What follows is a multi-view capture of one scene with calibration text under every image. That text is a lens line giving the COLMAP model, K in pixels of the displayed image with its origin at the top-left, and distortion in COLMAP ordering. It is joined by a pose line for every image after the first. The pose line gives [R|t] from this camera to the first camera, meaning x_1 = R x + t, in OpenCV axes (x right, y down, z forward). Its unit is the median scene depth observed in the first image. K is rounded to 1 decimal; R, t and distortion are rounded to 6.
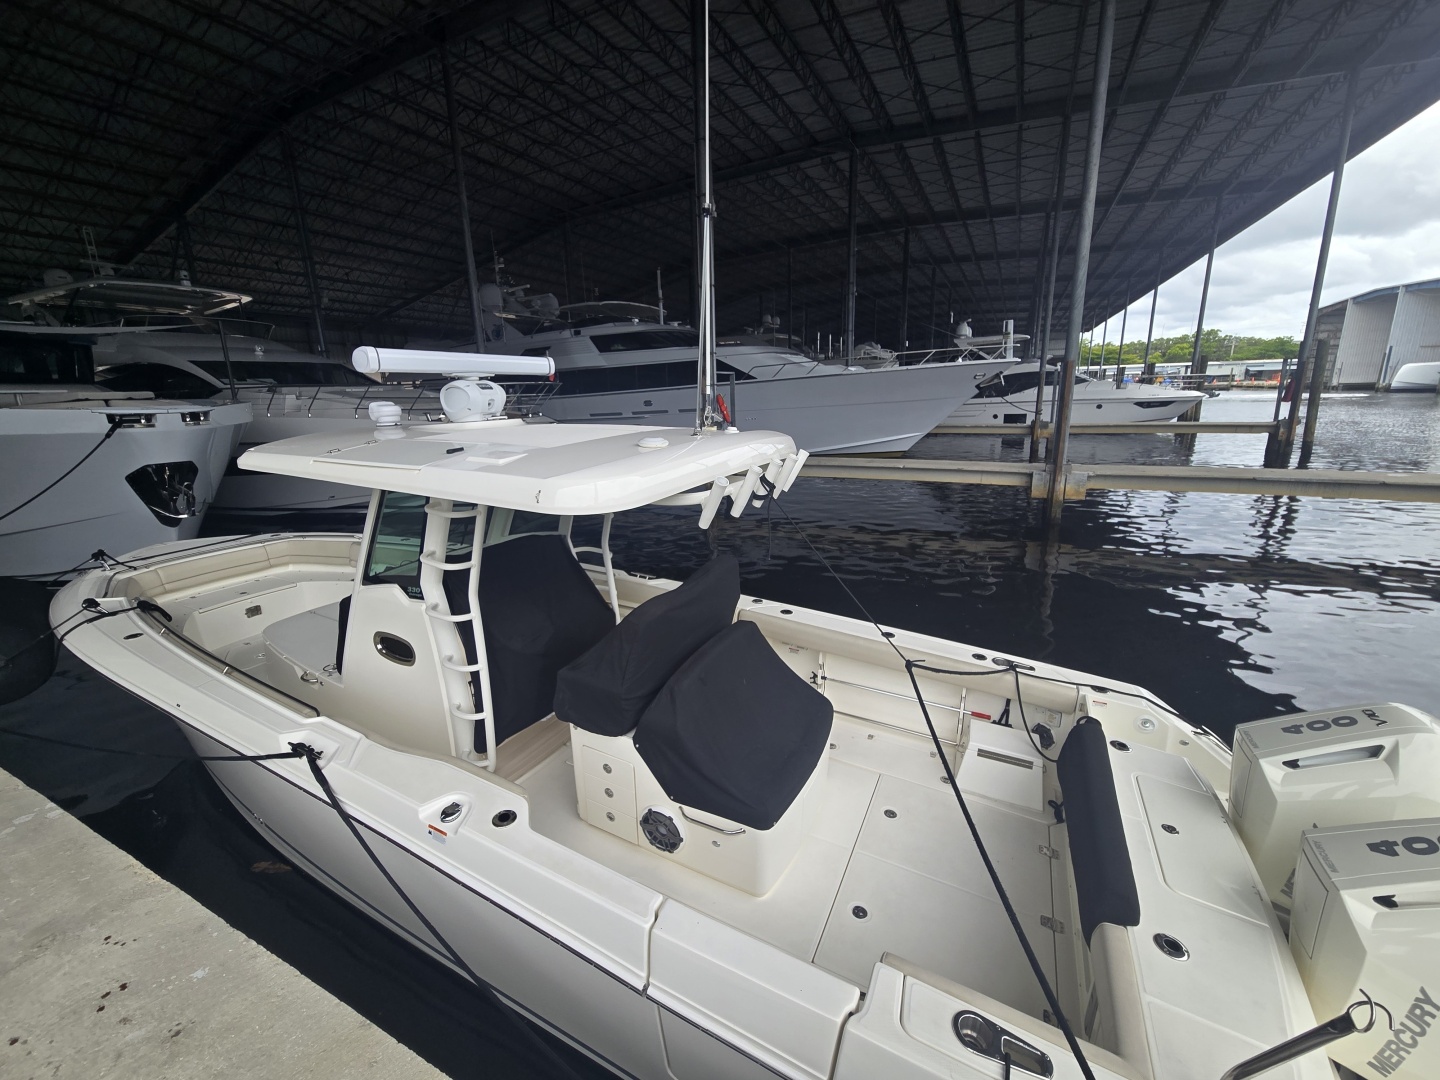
lens RADIAL K [[608.6, 0, 720.0], [0, 608.6, 540.0], [0, 0, 1]] dist [0.000967, -0.000003]
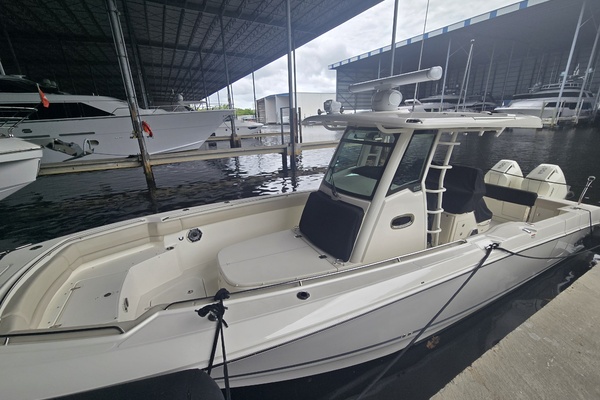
lens RADIAL K [[245.0, 0, 300.0], [0, 245.0, 200.0], [0, 0, 1]] dist [0.001783, 0.000218]
pose [[0.581670, -0.247979, 0.774704, -0.228199], [0.209315, 0.965956, 0.152039, -0.015546], [-0.786033, 0.073721, 0.613774, 0.126429]]
